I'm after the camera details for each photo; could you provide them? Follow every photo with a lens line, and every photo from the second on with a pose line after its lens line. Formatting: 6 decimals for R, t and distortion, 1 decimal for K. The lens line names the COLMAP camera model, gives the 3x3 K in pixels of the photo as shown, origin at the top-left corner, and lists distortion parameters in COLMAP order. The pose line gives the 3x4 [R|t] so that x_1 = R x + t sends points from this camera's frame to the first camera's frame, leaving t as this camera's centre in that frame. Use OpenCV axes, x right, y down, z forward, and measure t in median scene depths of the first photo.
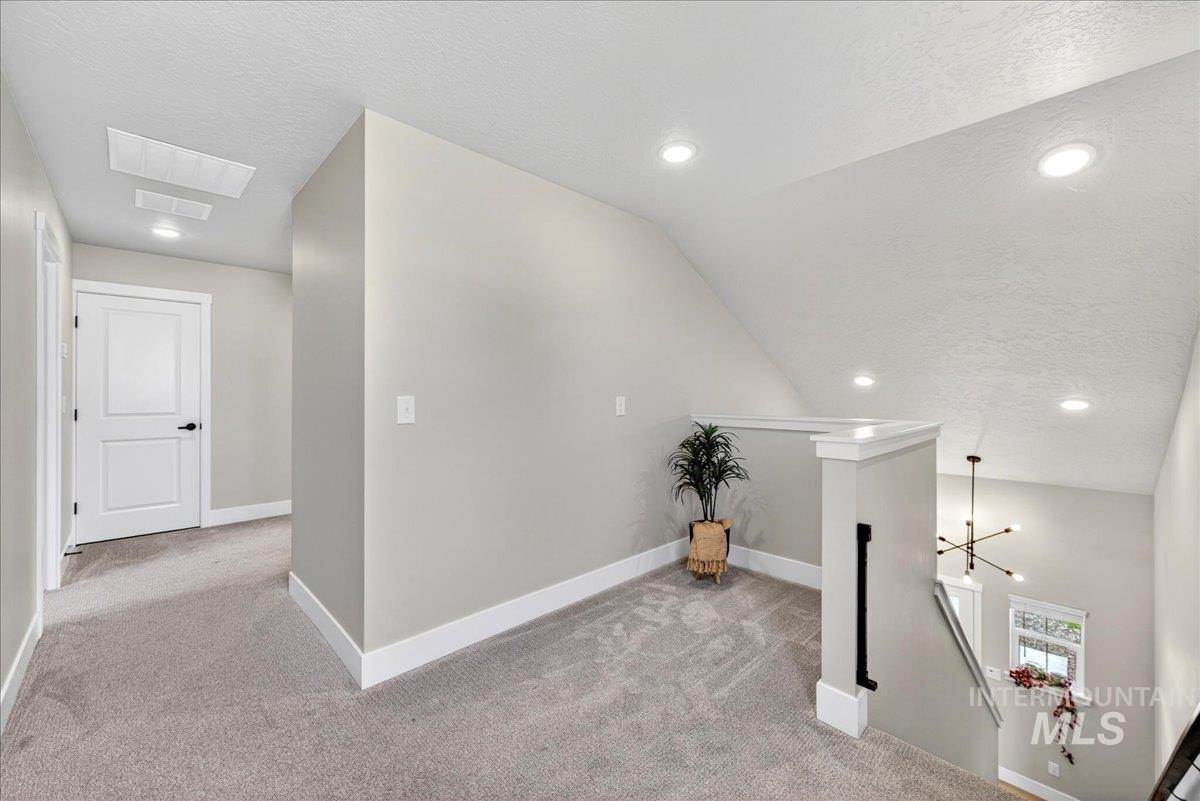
lens RADIAL K [[470.6, 0, 604.7], [0, 470.6, 389.6], [0, 0, 1]] dist [-0.000629, -0.000043]
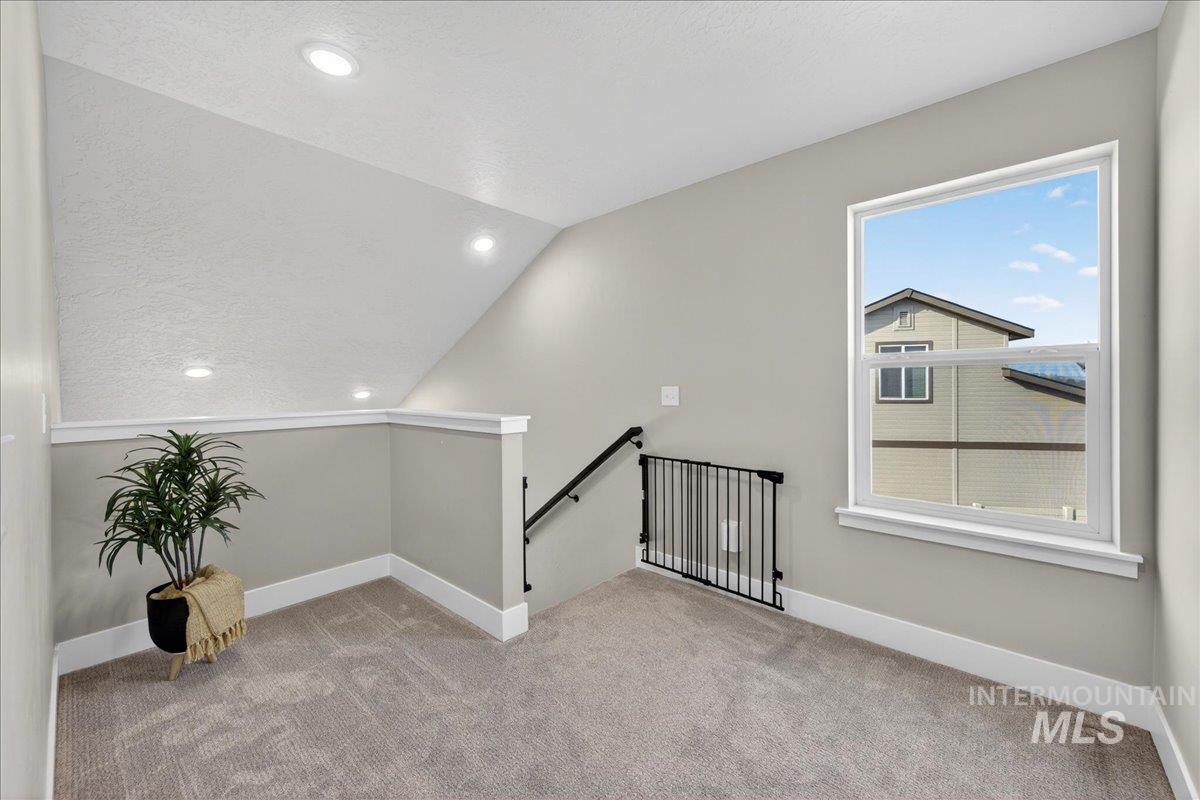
lens RADIAL K [[470.6, 0, 604.7], [0, 470.6, 389.1], [0, 0, 1]] dist [-0.000629, -0.000043]
pose [[-0.063097, -0.008859, 0.997968, -0.611905], [-0.004799, 0.999952, 0.008573, 0.006683], [-0.997996, -0.004248, -0.063136, 0.607756]]
